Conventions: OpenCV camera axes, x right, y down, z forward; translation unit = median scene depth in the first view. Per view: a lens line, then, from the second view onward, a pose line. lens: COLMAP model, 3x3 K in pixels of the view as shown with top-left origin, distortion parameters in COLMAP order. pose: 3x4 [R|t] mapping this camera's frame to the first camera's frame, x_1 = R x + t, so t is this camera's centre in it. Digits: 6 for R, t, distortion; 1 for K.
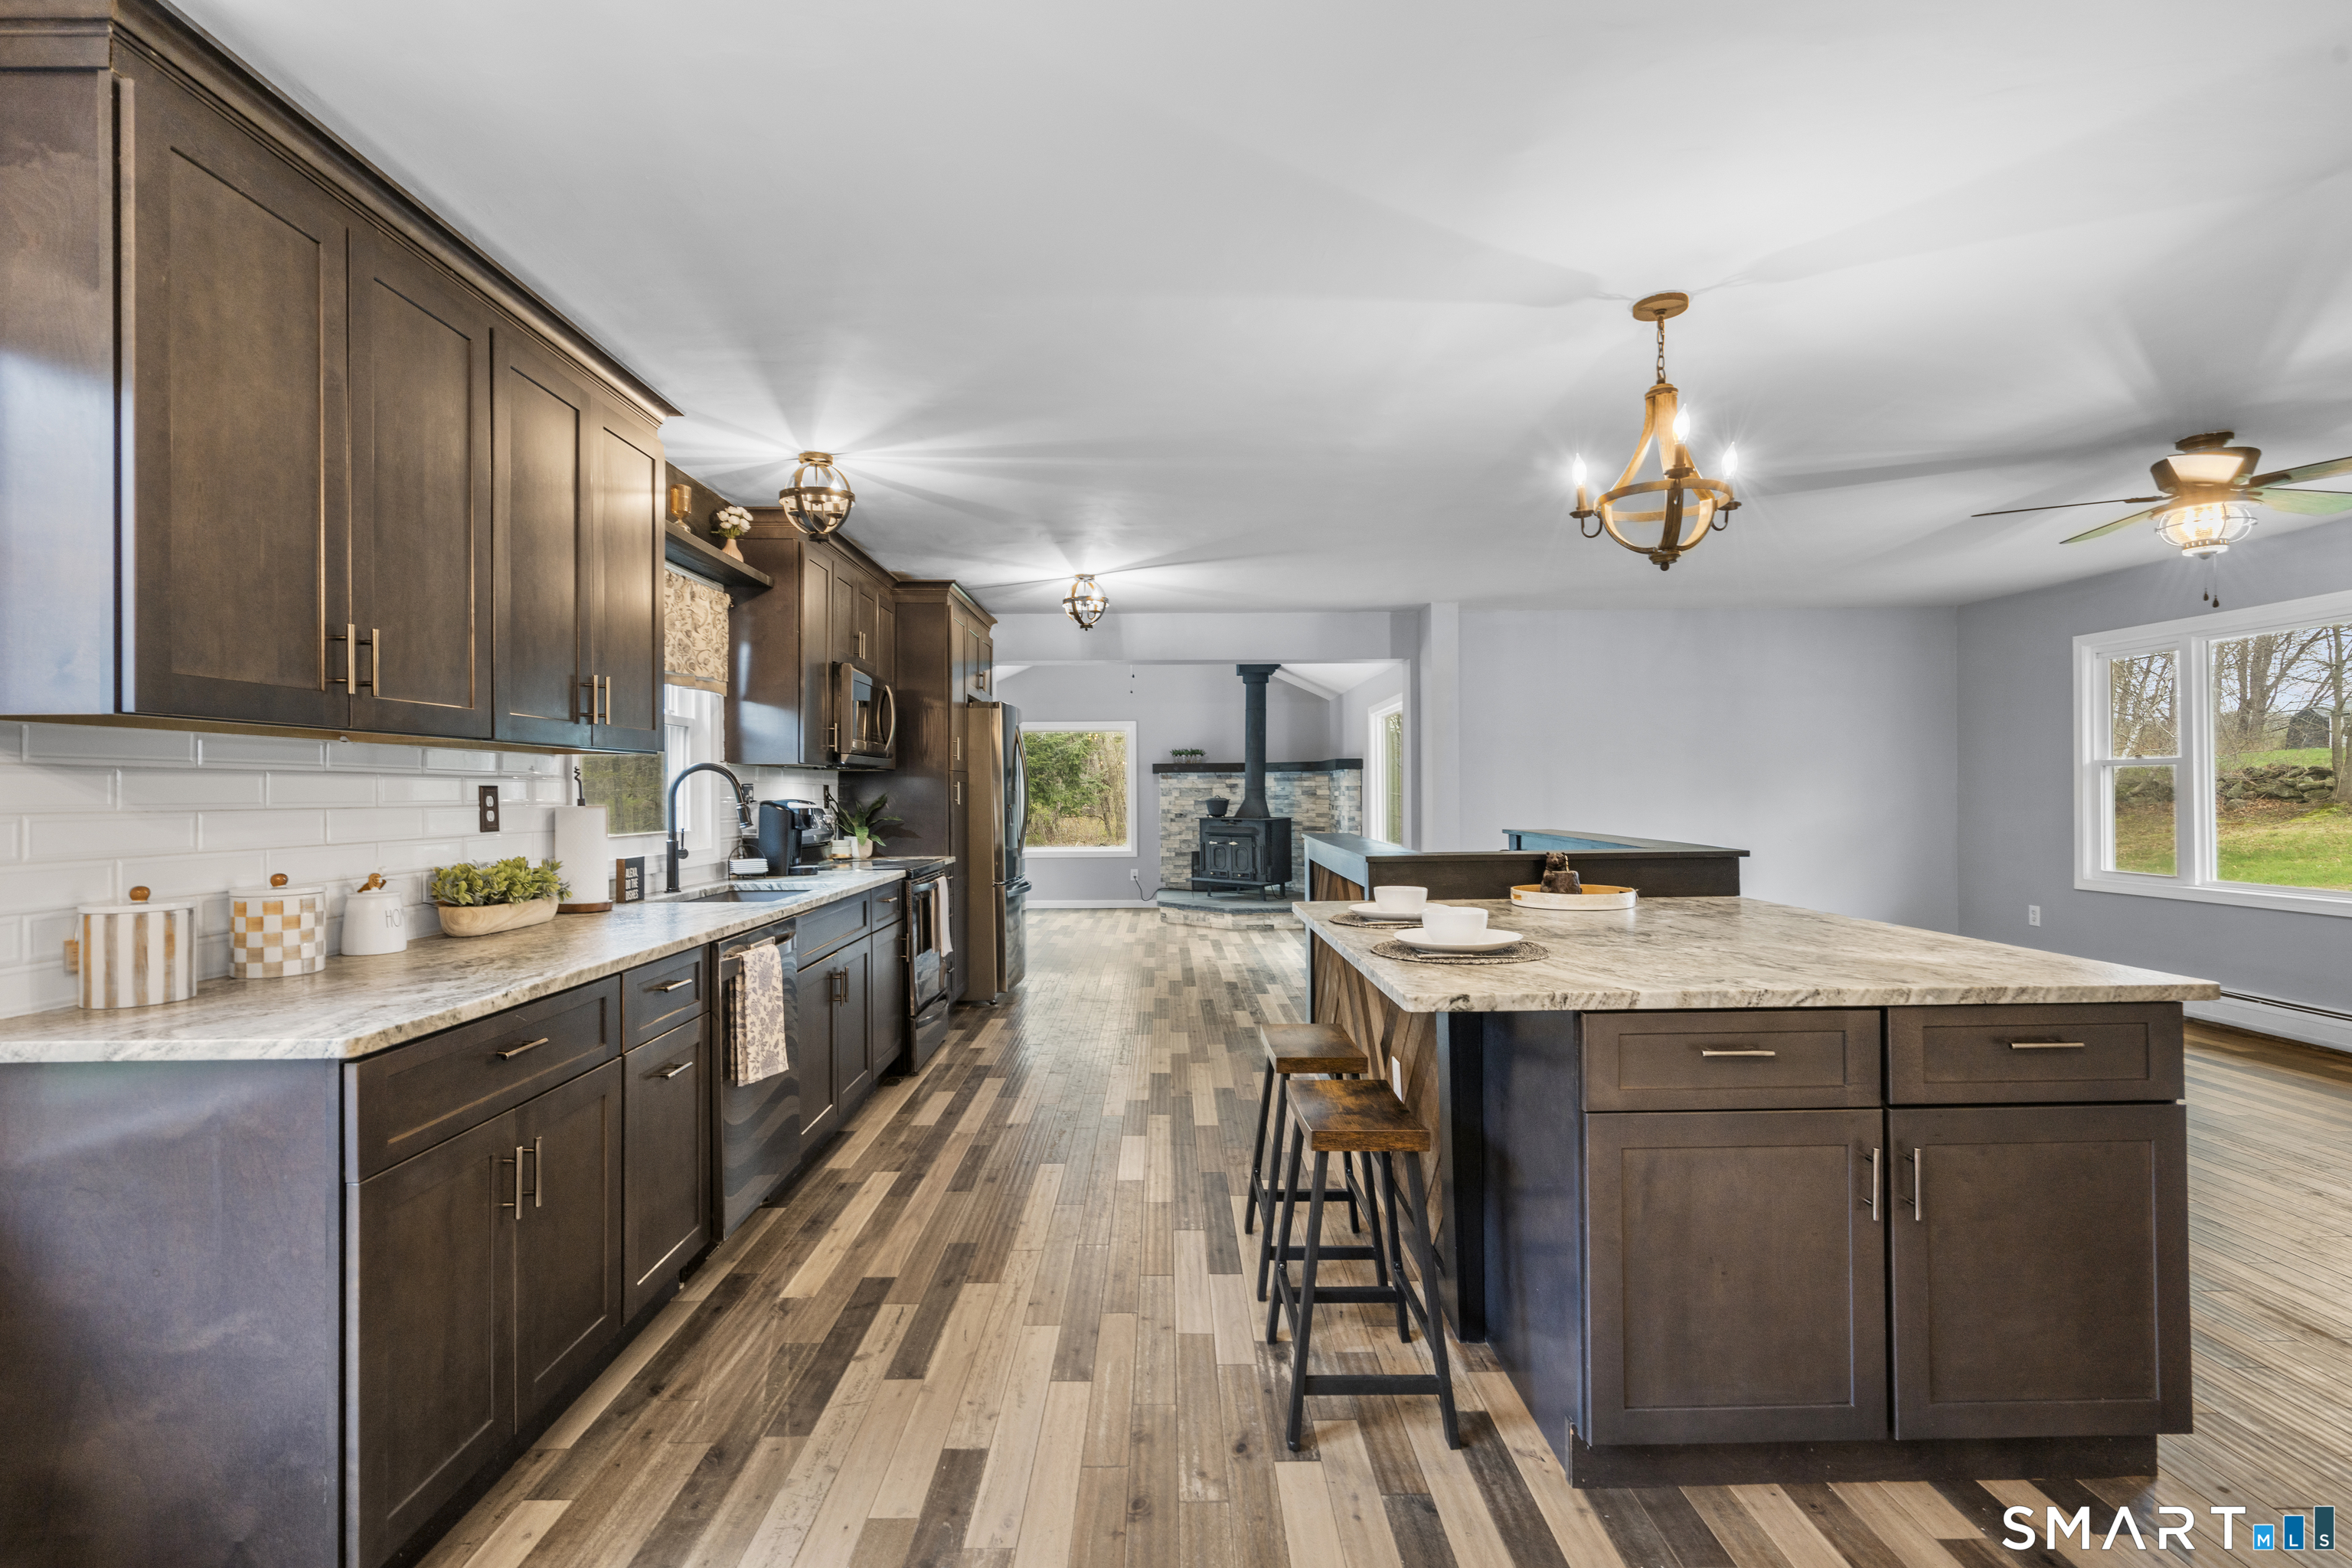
lens RADIAL K [[1075.5, 0, 1176.6], [0, 1075.5, 787.5], [0, 0, 1]] dist [0.000049, 0.000001]
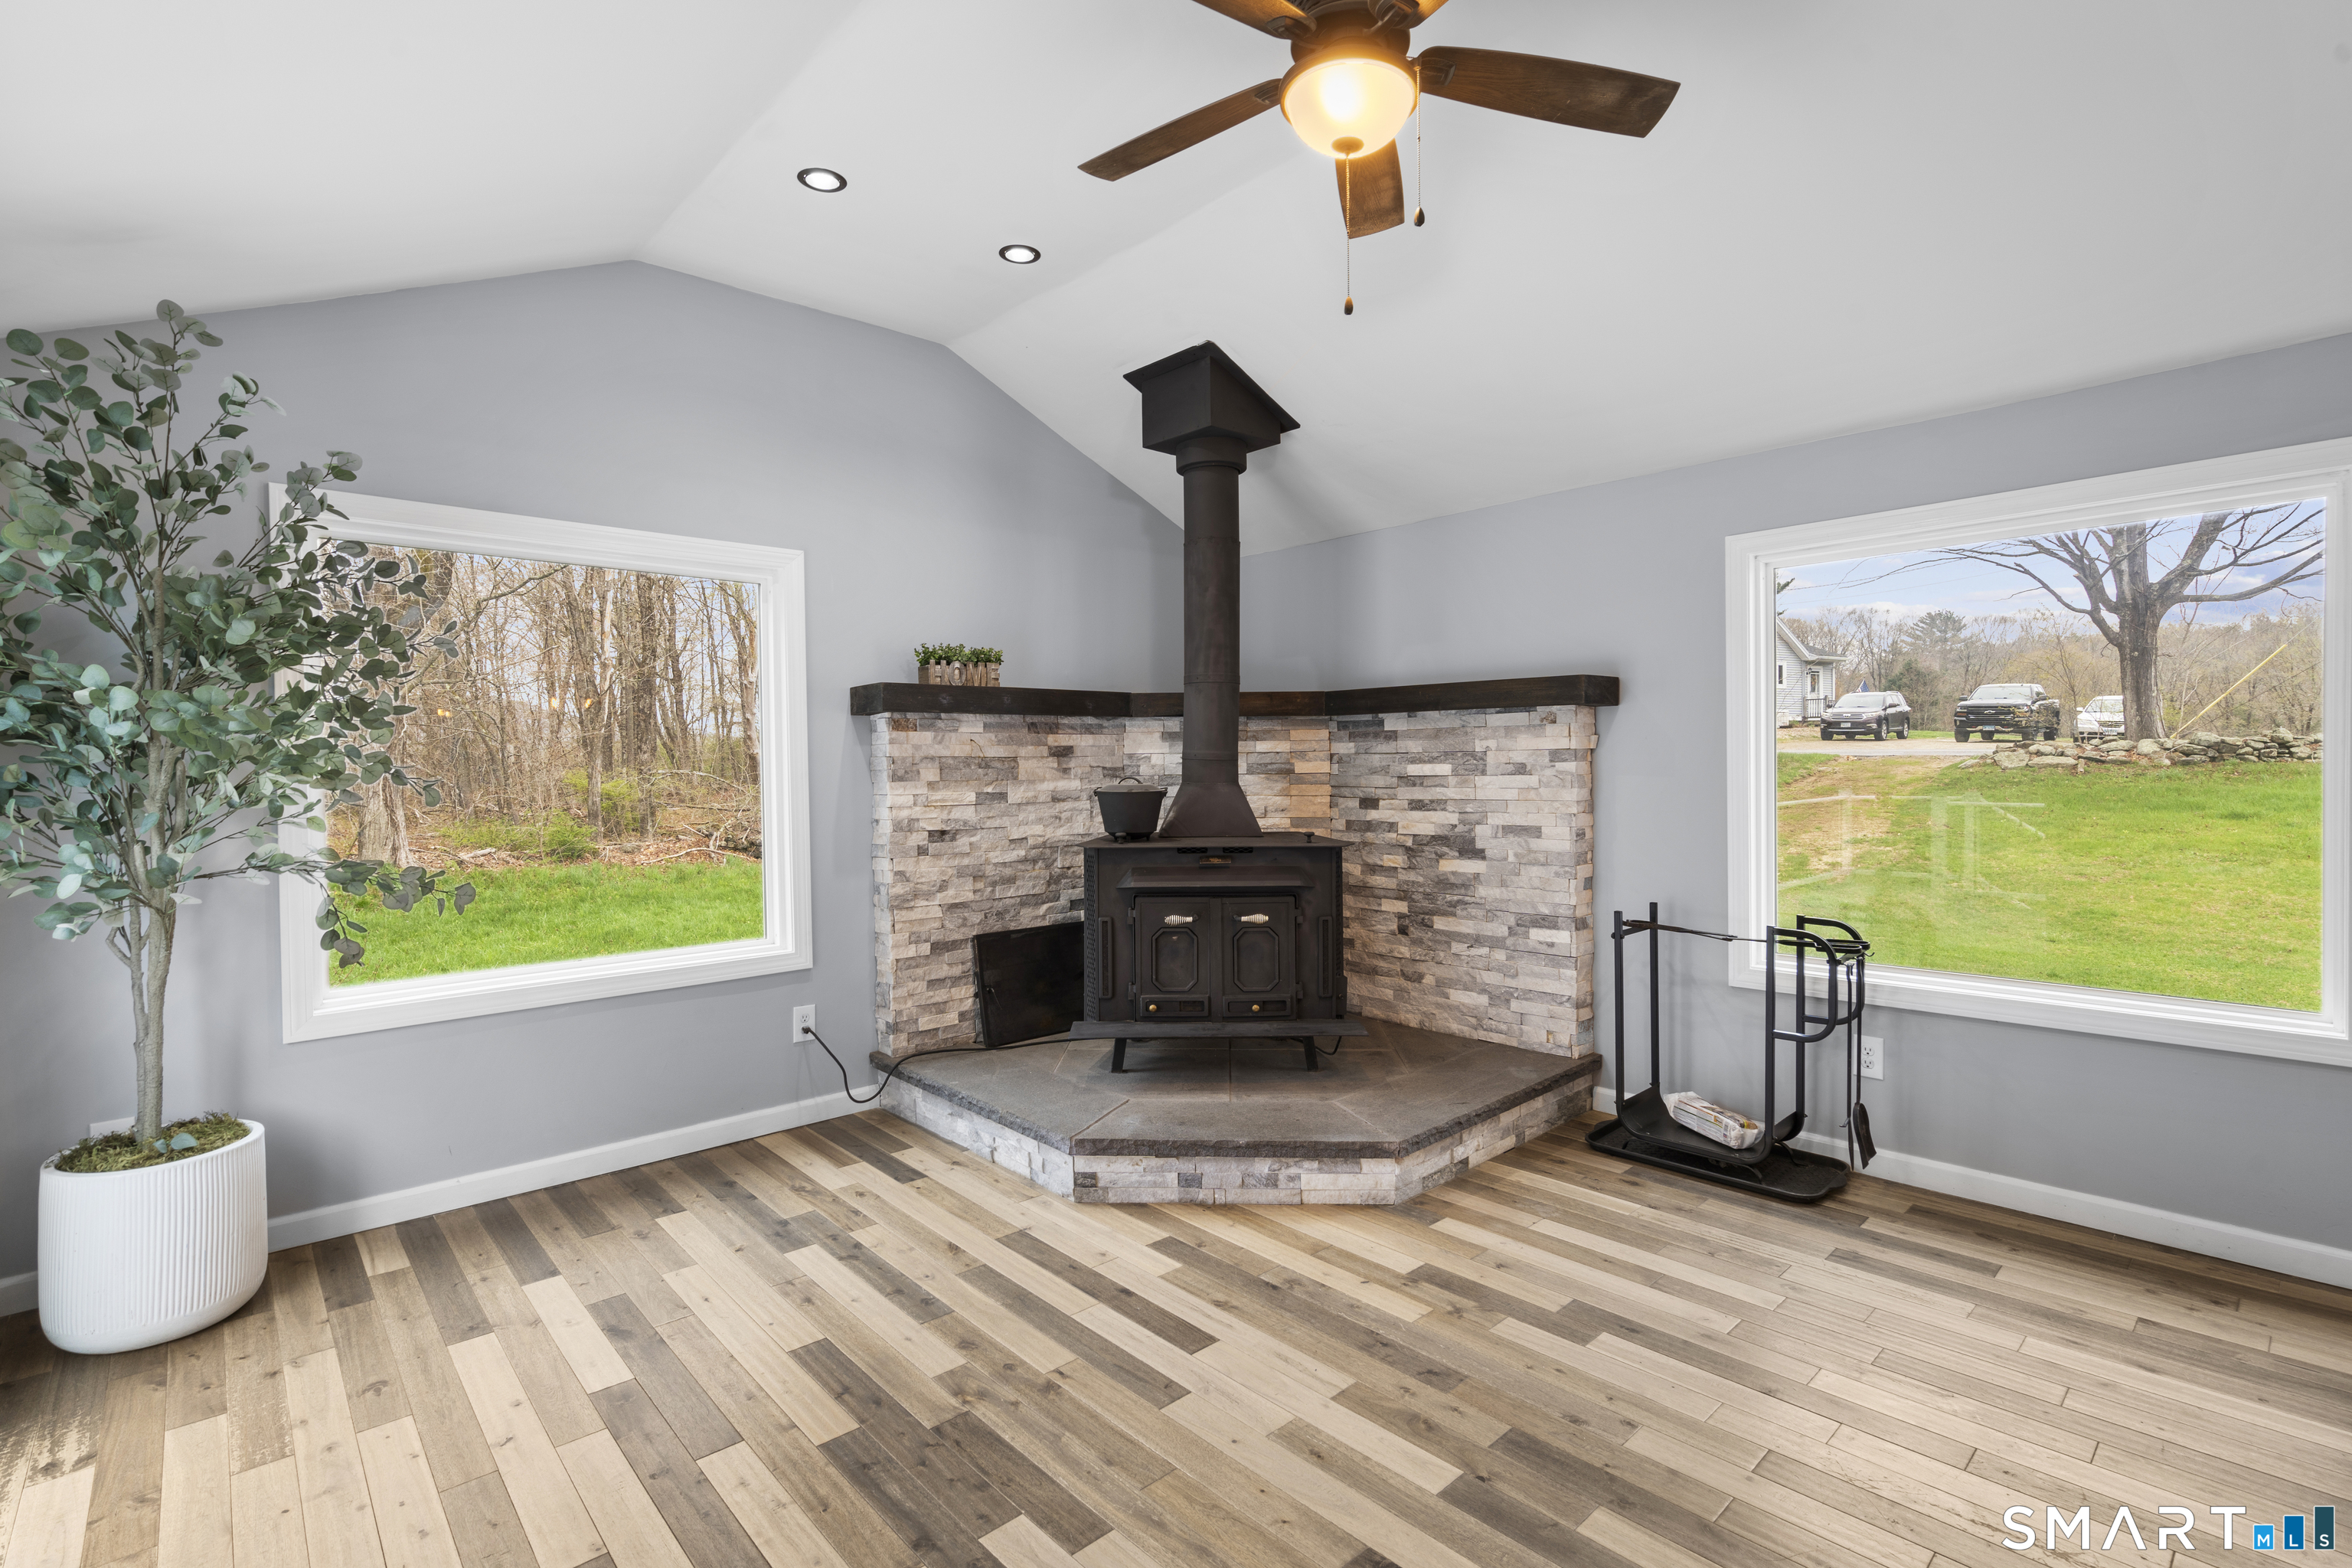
lens RADIAL K [[1075.5, 0, 1172.3], [0, 1075.5, 781.3], [0, 0, 1]] dist [0.000049, 0.000001]
pose [[0.751911, -0.011405, 0.659166, -0.170822], [-0.000796, 0.999834, 0.018208, 0.001863], [-0.659265, -0.014215, 0.751777, 0.689120]]
